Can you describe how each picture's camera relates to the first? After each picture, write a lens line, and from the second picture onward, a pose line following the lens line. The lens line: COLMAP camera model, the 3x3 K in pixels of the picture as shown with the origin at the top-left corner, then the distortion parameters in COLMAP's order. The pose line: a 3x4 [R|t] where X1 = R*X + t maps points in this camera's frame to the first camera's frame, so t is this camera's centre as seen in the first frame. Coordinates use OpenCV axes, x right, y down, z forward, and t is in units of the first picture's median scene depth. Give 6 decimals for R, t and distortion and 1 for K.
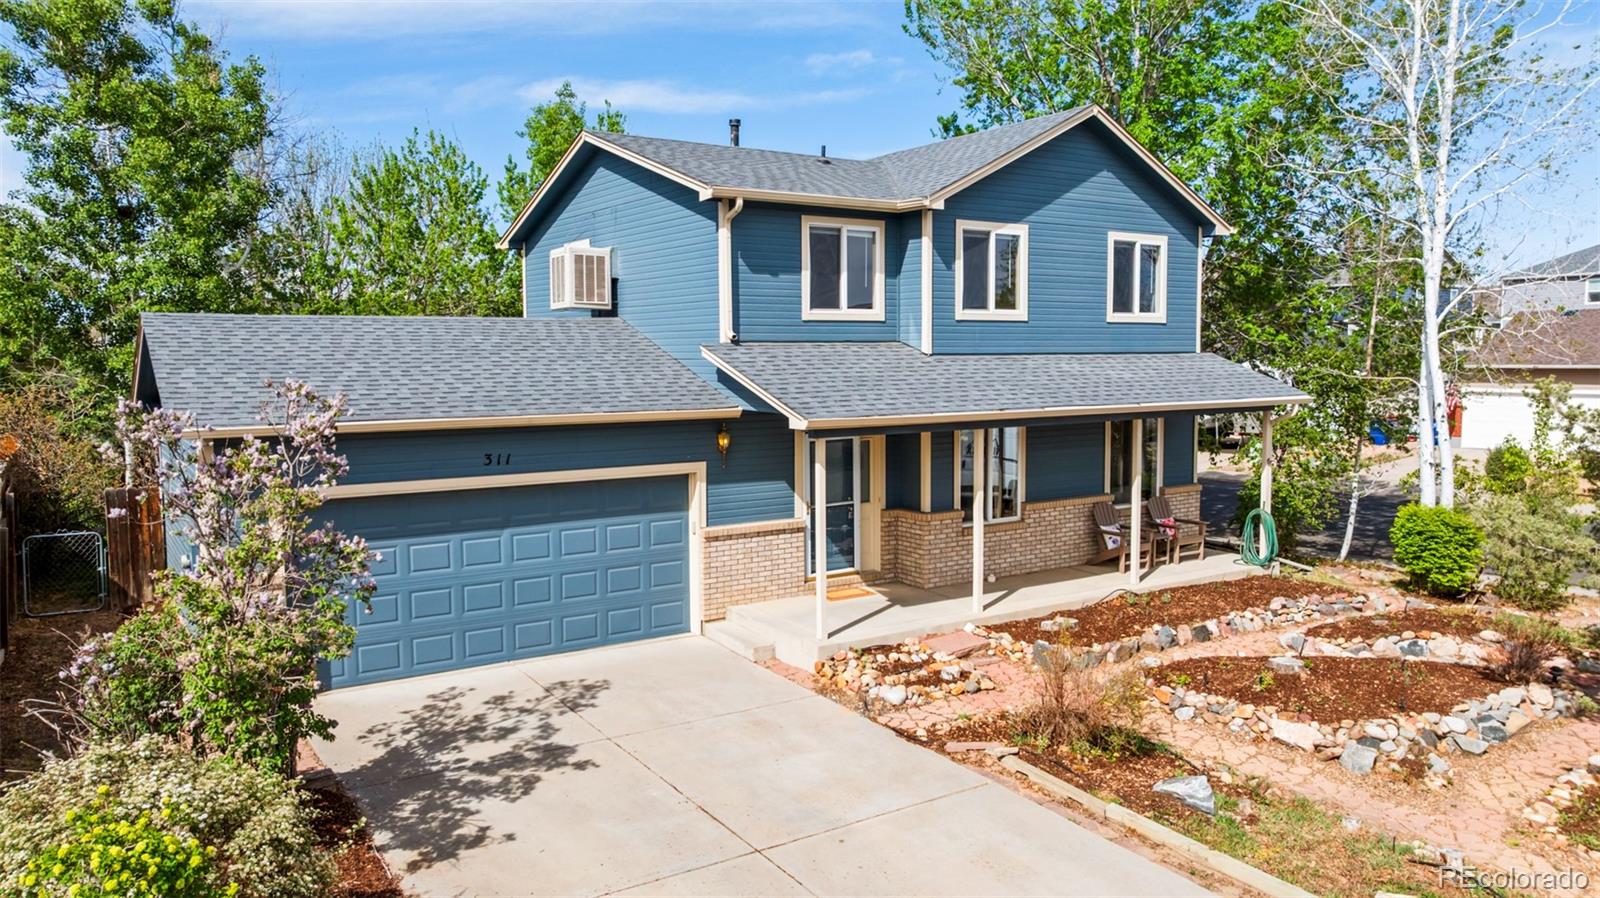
lens RADIAL K [[1131.4, 0, 799.4], [0, 1131.4, 448.3], [0, 0, 1]] dist [-0.021406, 0.017630]
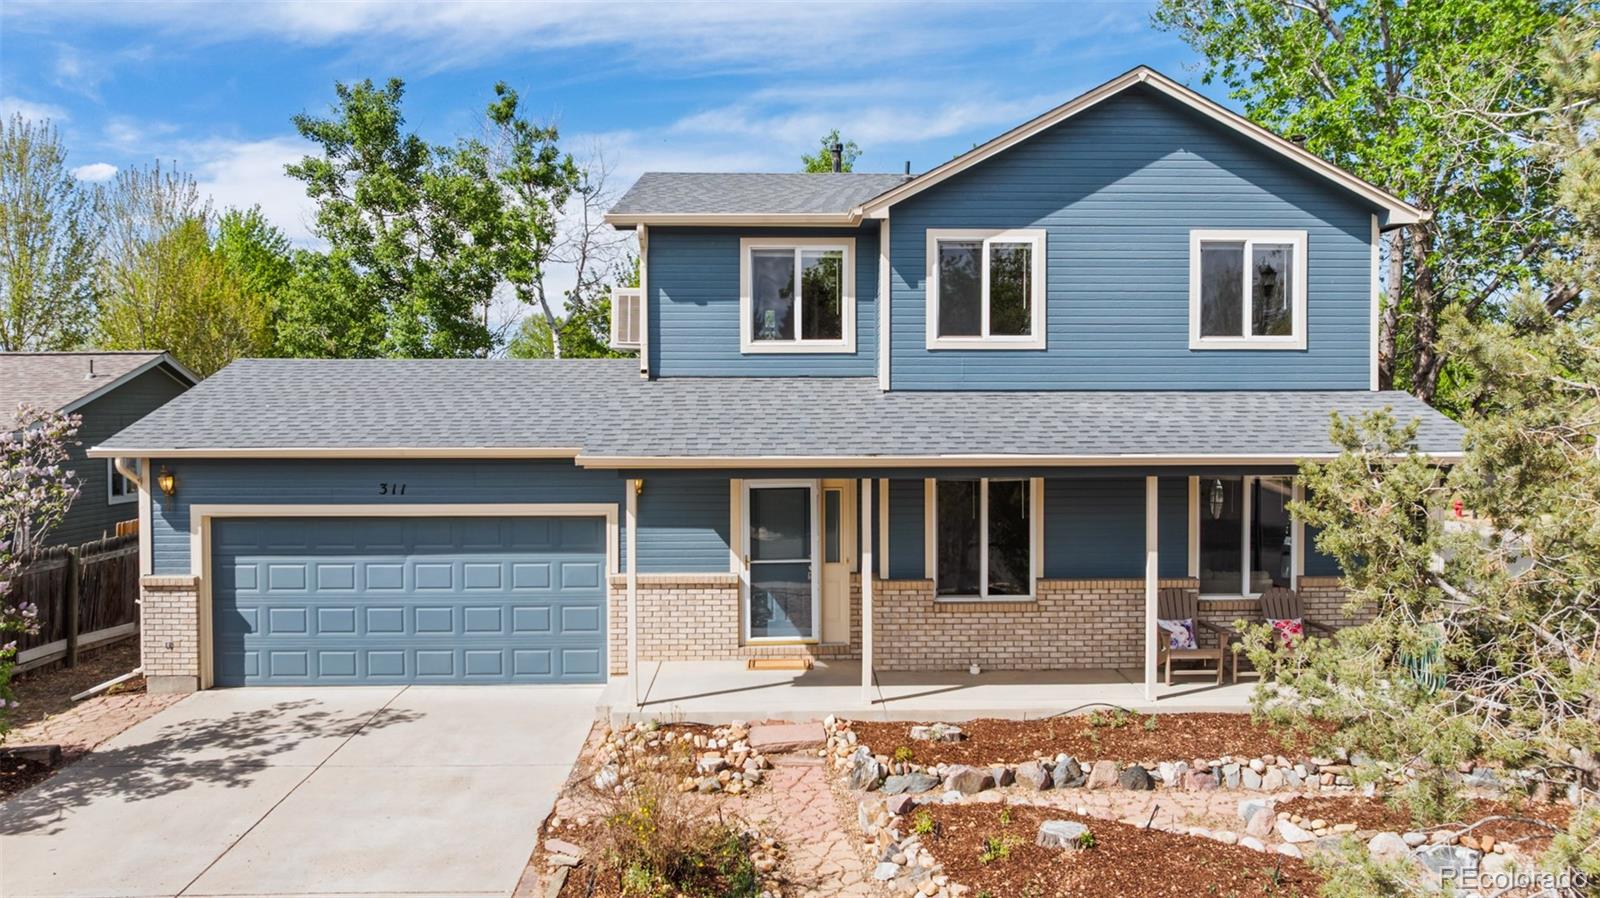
lens RADIAL K [[1131.4, 0, 803.4], [0, 1131.4, 448.9], [0, 0, 1]] dist [-0.021406, 0.017630]
pose [[0.848282, 0.019184, -0.529197, 0.528261], [-0.048337, 0.997977, -0.041304, -0.002199], [0.527333, 0.060617, 0.847493, 0.267481]]
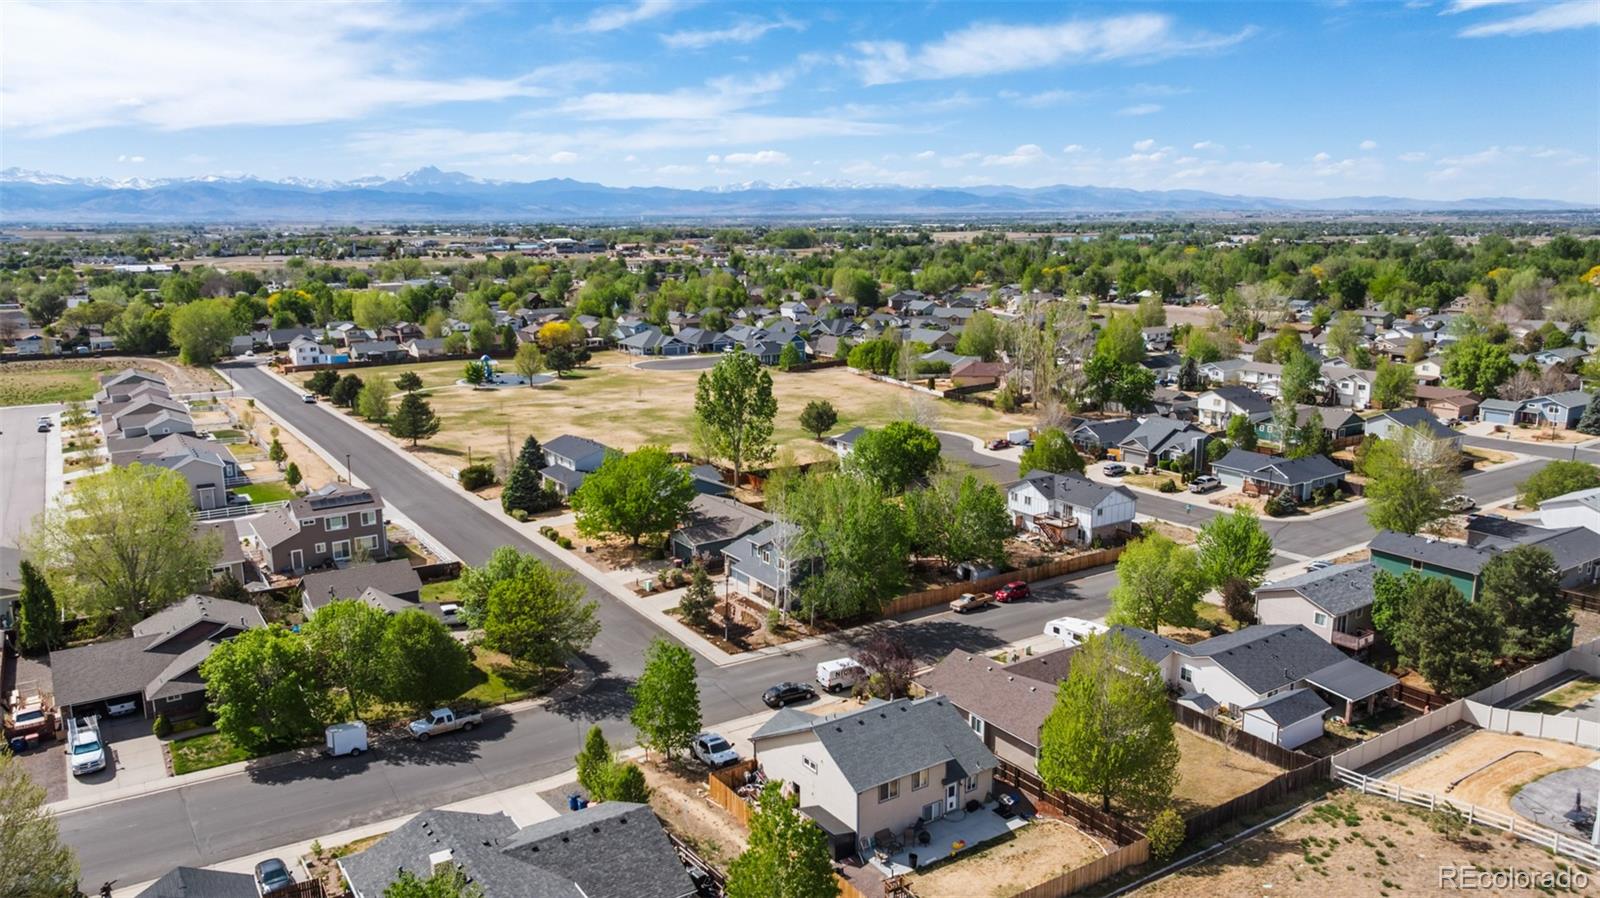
lens RADIAL K [[1131.4, 0, 797.2], [0, 1131.4, 450.3], [0, 0, 1]] dist [-0.021406, 0.017630]
pose [[-0.011715, 0.208310, -0.977993, 7.832550], [-0.078198, 0.974873, 0.208583, -2.587229], [0.996869, 0.078920, 0.004869, 1.200828]]
